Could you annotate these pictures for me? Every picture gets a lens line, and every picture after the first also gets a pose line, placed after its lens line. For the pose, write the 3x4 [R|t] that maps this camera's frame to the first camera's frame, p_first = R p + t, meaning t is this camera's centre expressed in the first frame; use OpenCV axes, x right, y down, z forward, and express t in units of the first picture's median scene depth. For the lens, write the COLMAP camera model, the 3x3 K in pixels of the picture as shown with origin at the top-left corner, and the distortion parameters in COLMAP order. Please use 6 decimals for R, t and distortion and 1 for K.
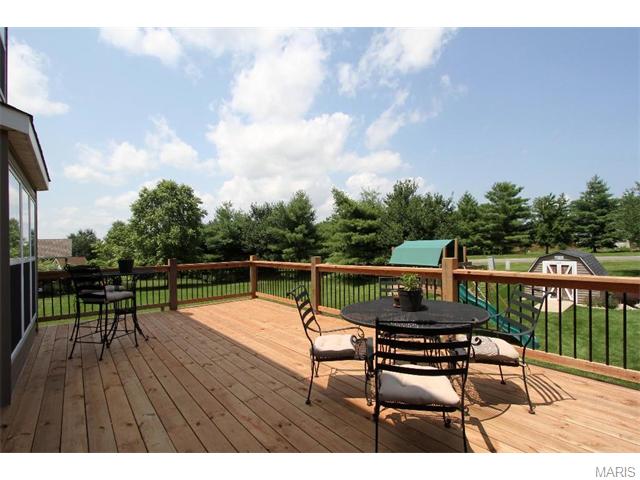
lens RADIAL K [[302.8, 0, 324.0], [0, 302.8, 243.9], [0, 0, 1]] dist [-0.000361, -0.000223]
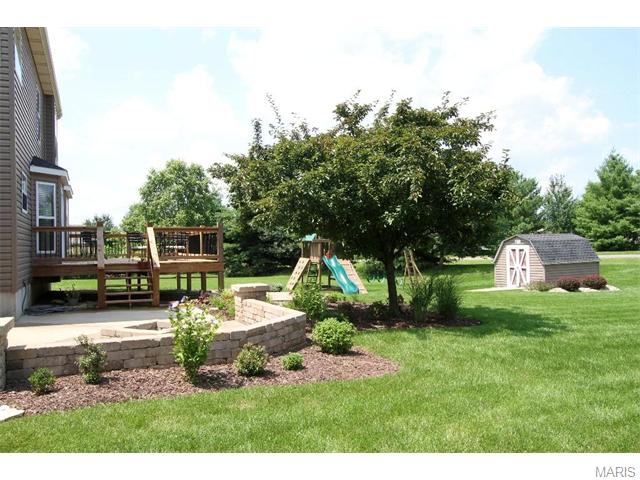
lens RADIAL K [[529.8, 0, 320.0], [0, 529.8, 240.0], [0, 0, 1]] dist [0.032144, -0.005064]
pose [[0.958672, 0.007130, -0.284425, 0.365715], [-0.005887, 0.999969, 0.005226, 0.019627], [0.284453, -0.003335, 0.958684, -0.419810]]
